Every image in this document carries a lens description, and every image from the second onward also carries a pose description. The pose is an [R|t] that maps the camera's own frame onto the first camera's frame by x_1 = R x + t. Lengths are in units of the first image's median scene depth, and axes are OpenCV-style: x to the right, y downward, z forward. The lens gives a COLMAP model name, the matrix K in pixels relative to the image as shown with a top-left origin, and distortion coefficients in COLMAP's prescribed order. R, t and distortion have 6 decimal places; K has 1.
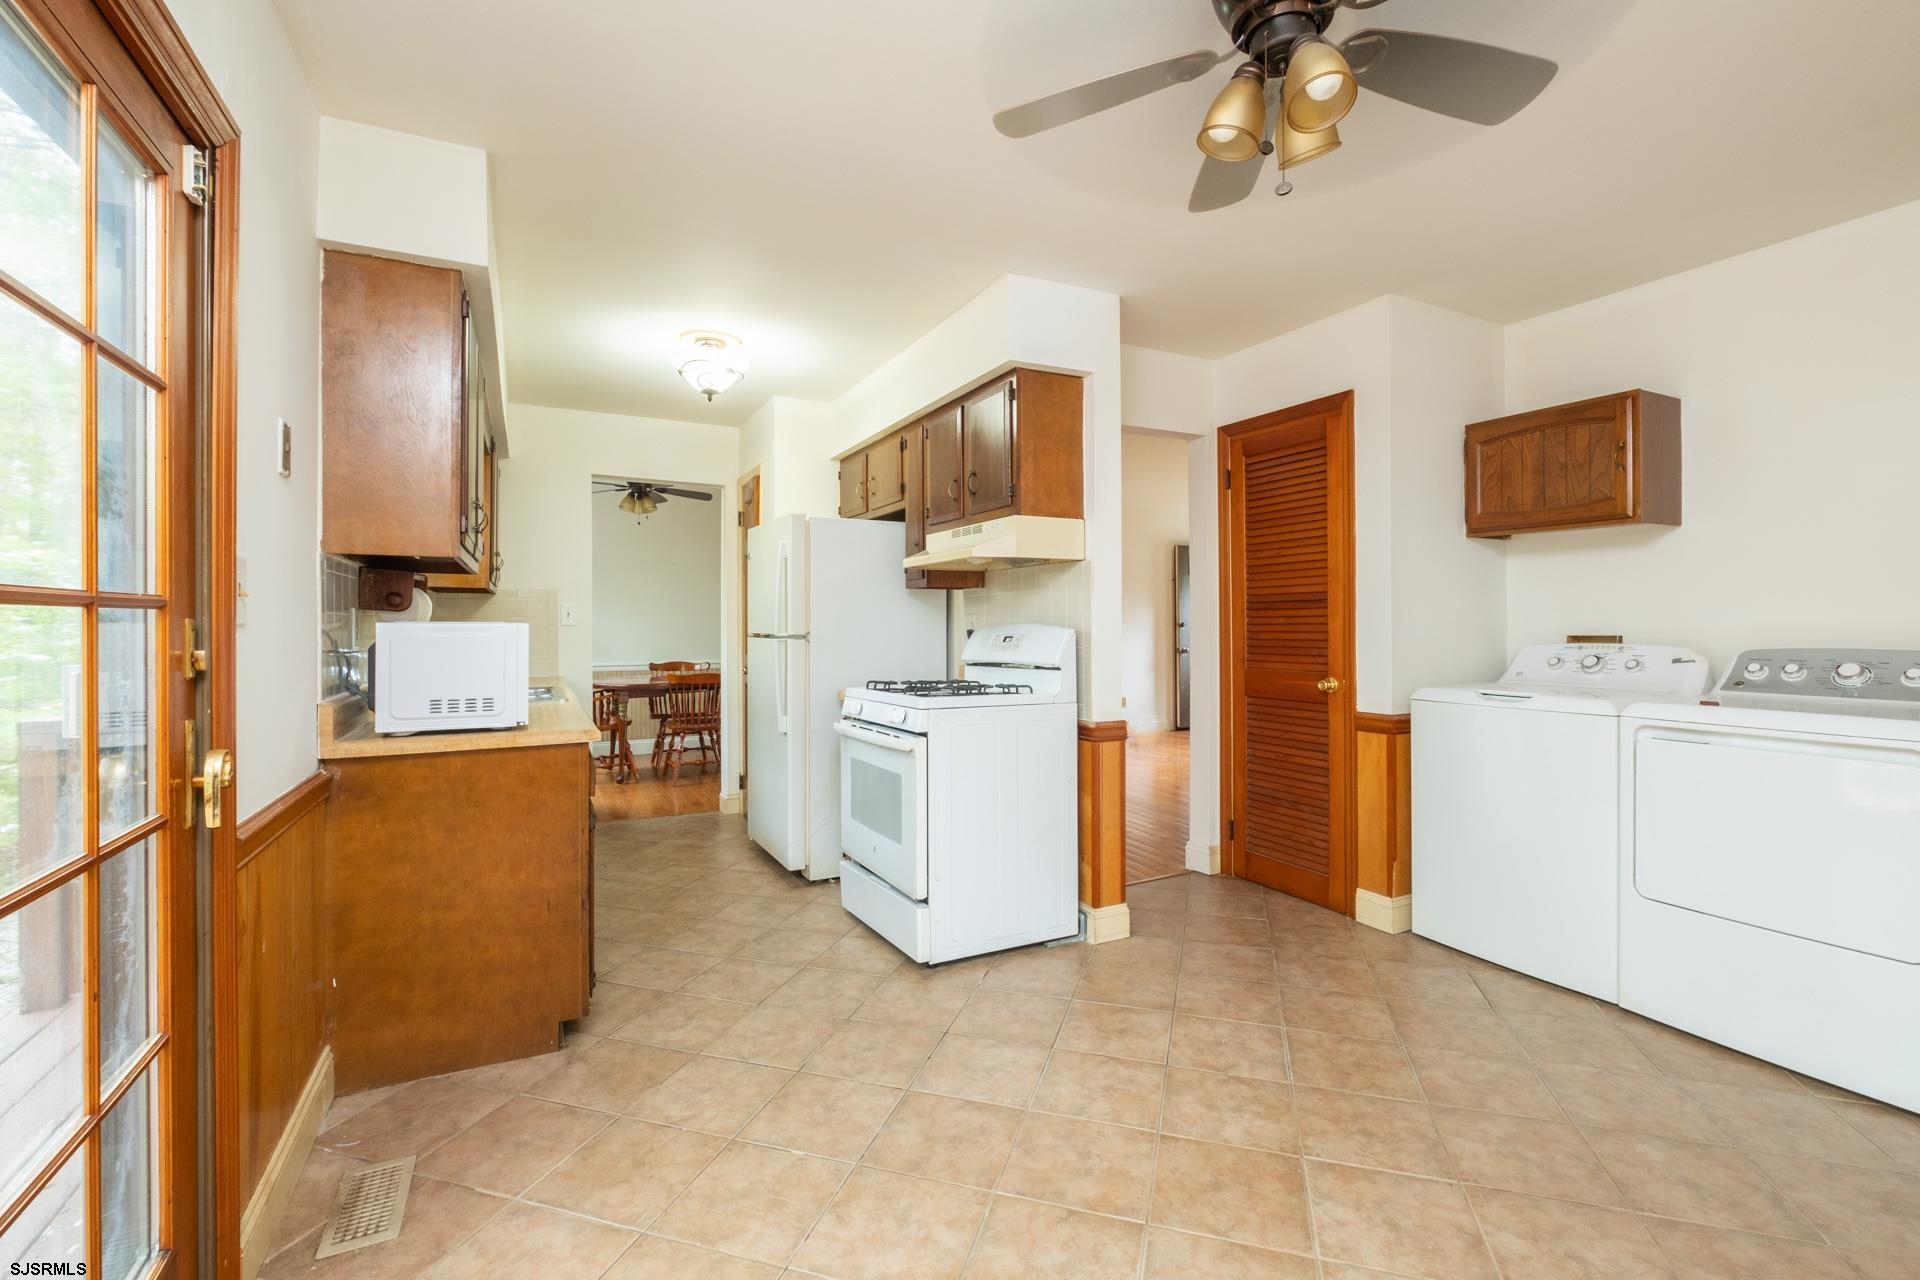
lens RADIAL K [[831.9, 0, 957.8], [0, 831.9, 622.0], [0, 0, 1]] dist [-0.001543, -0.000613]
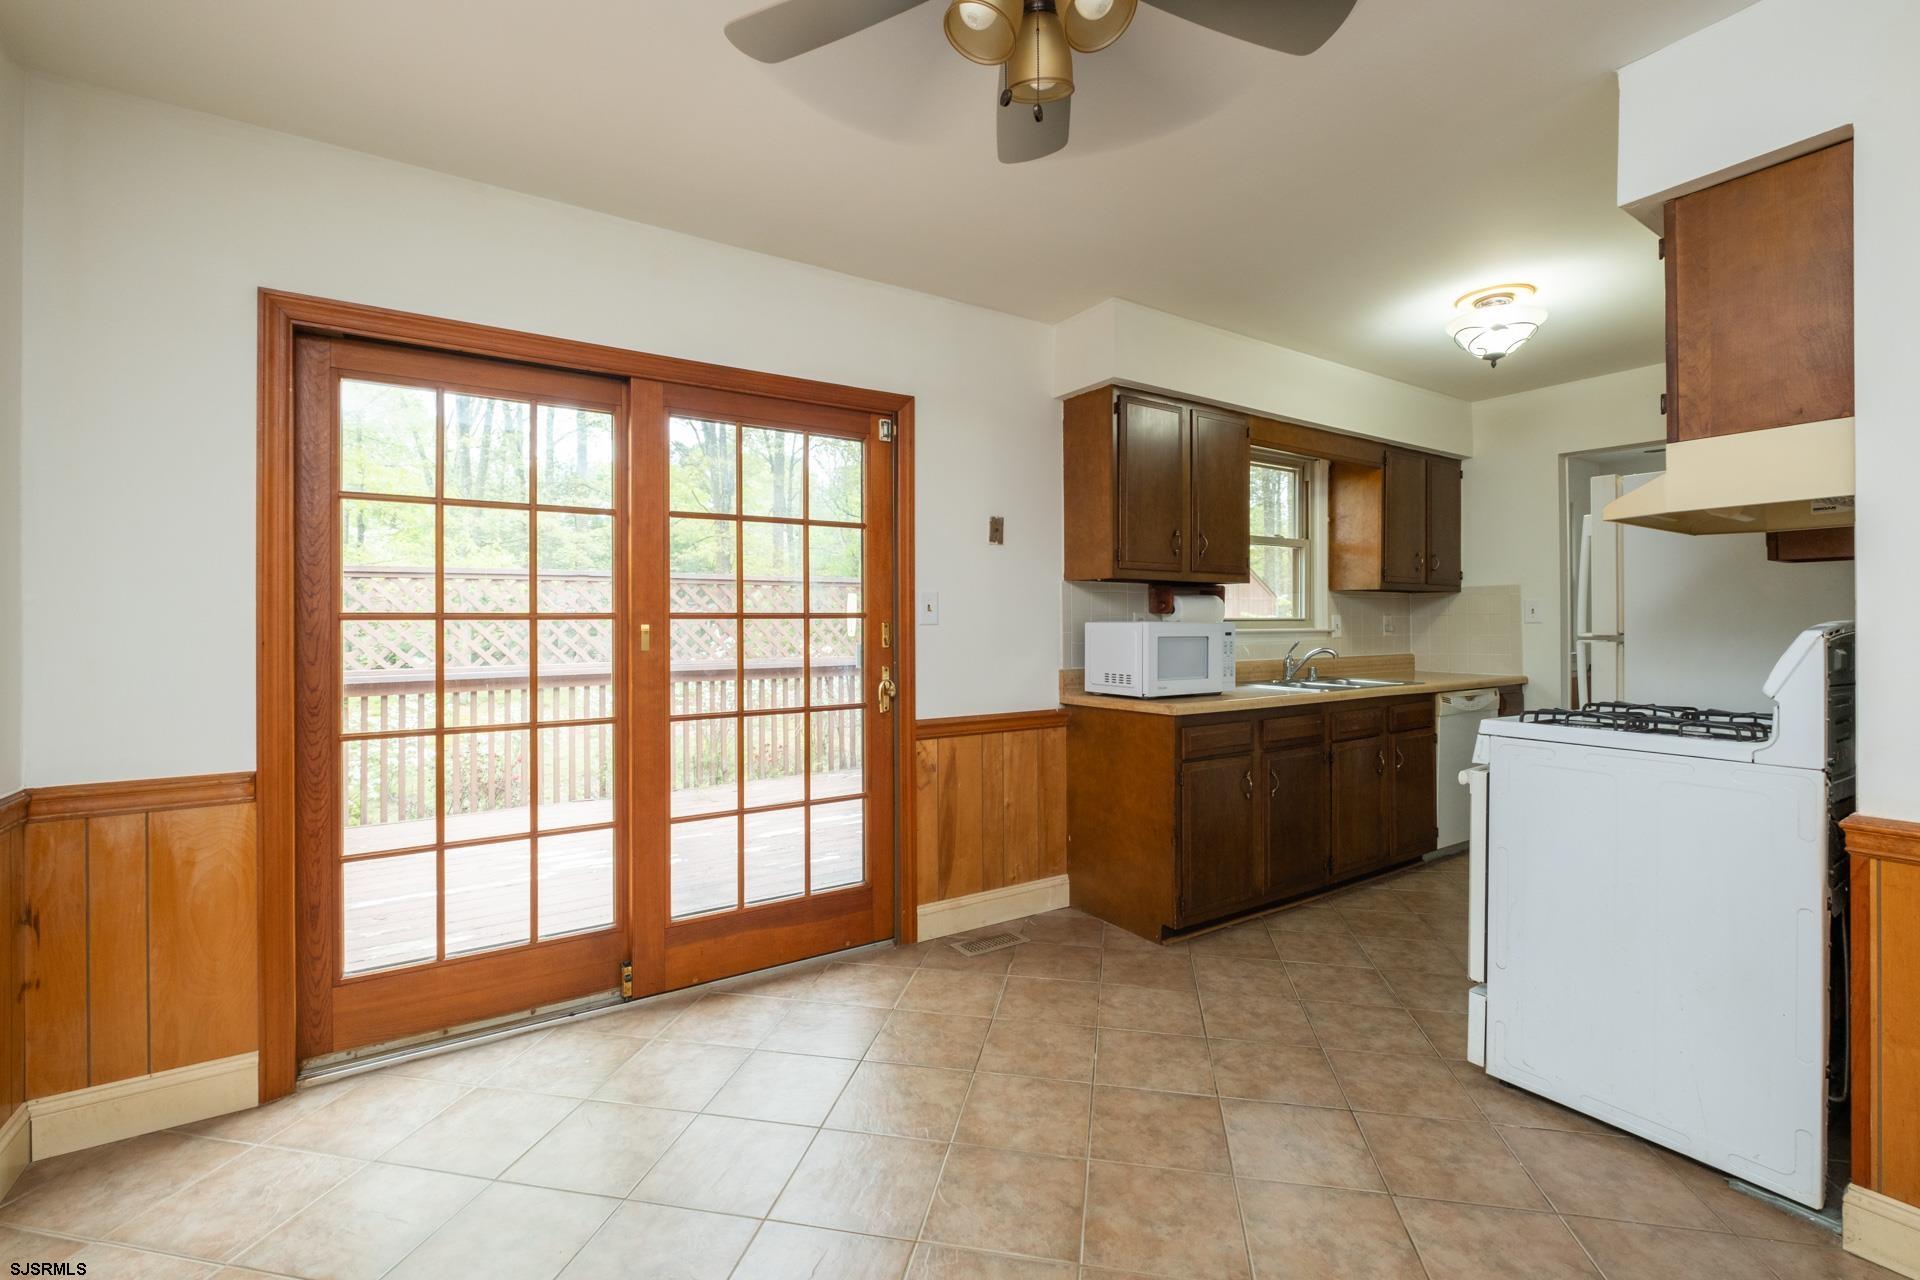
lens RADIAL K [[831.9, 0, 957.8], [0, 831.9, 622.0], [0, 0, 1]] dist [-0.001543, -0.000613]
pose [[0.112294, -0.000277, -0.993675, 0.803820], [0.007456, 0.999972, 0.000564, -0.002664], [0.993647, -0.007472, 0.112293, 0.535381]]
